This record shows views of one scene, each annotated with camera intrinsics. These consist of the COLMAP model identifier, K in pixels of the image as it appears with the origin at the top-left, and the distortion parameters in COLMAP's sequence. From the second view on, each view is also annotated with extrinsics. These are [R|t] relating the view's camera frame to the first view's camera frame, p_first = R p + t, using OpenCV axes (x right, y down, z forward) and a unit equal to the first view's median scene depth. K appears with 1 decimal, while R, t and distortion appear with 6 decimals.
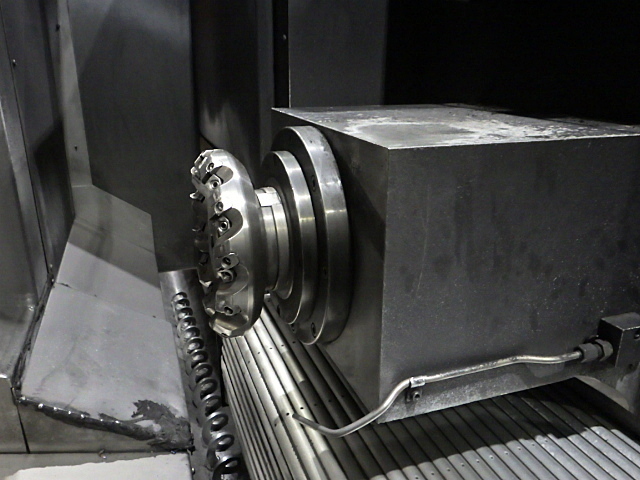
lens RADIAL K [[523.8, 0, 319.5], [0, 523.8, 241.3], [0, 0, 1]] dist [-0.012194, -0.005953]
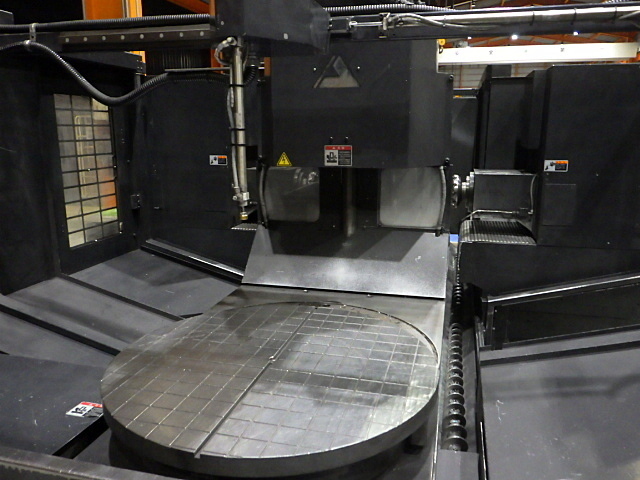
lens RADIAL K [[523.8, 0, 321.9], [0, 523.8, 237.6], [0, 0, 1]] dist [-0.012194, -0.005953]
pose [[0.826620, 0.104849, -0.552907, 1.946003], [-0.175064, 0.981652, -0.075574, 1.268418], [0.534839, 0.159265, 0.829809, -4.742238]]
